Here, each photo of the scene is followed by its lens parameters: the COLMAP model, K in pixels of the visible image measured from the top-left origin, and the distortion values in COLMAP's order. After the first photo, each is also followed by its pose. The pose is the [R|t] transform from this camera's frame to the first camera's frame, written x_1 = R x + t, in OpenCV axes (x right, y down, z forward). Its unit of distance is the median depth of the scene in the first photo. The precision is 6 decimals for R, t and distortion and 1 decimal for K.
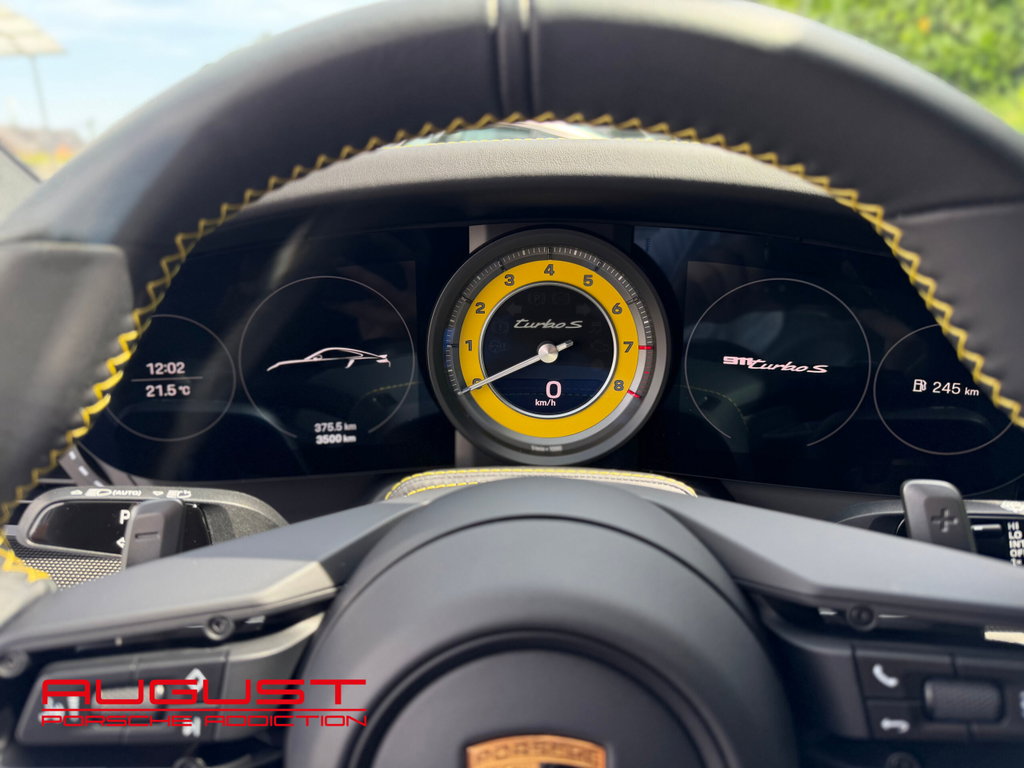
lens RADIAL K [[730.1, 0, 512.0], [0, 730.1, 384.0], [0, 0, 1]] dist [0.064878, -0.114795]
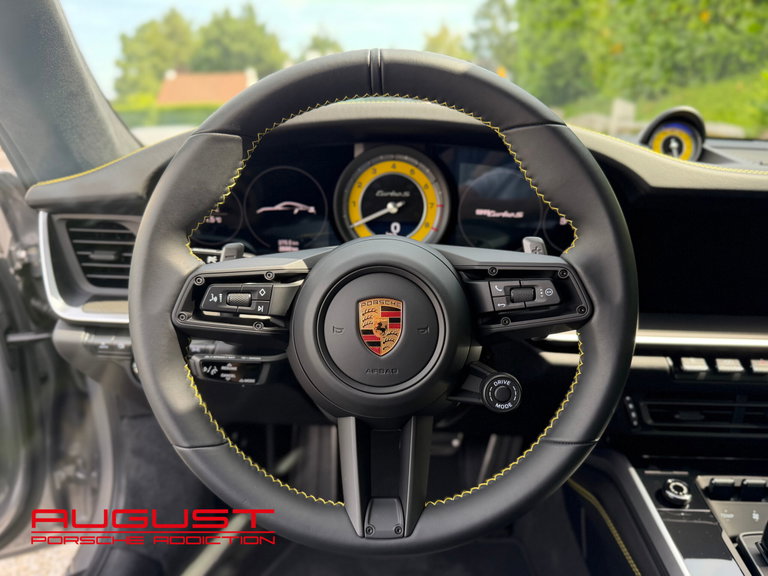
lens RADIAL K [[602.2, 0, 392.2], [0, 602.2, 321.4], [0, 0, 1]] dist [0.093577, -0.168509]
pose [[0.999614, 0.010743, 0.025616, 0.008383], [-0.011414, 0.999591, 0.026206, 0.243730], [-0.025324, -0.026489, 0.999328, -0.738942]]
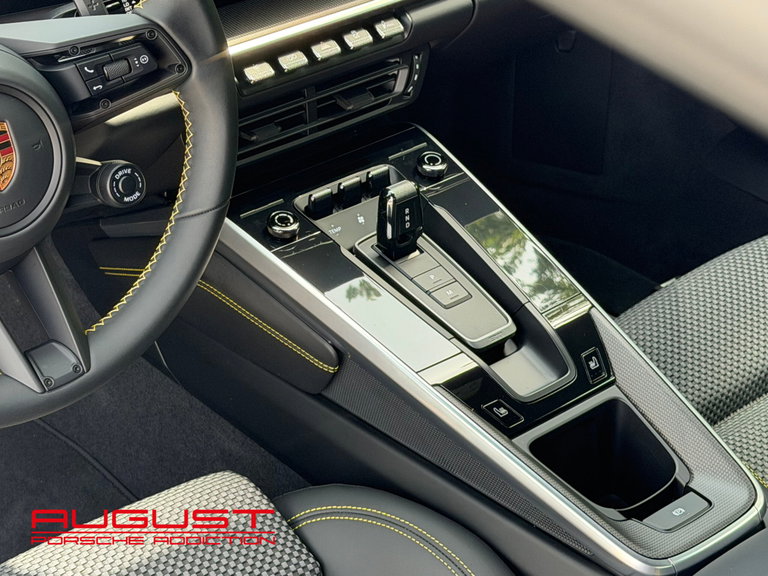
lens RADIAL K [[1687.9, 0, 384.0], [0, 1687.9, 288.0], [0, 0, 1]] dist [0.122147, 0.094224]
pose [[0.735637, -0.360507, 0.573475, -1.227589], [0.202469, 0.924932, 0.321724, -0.302784], [-0.646409, -0.120561, 0.753406, -2.152138]]
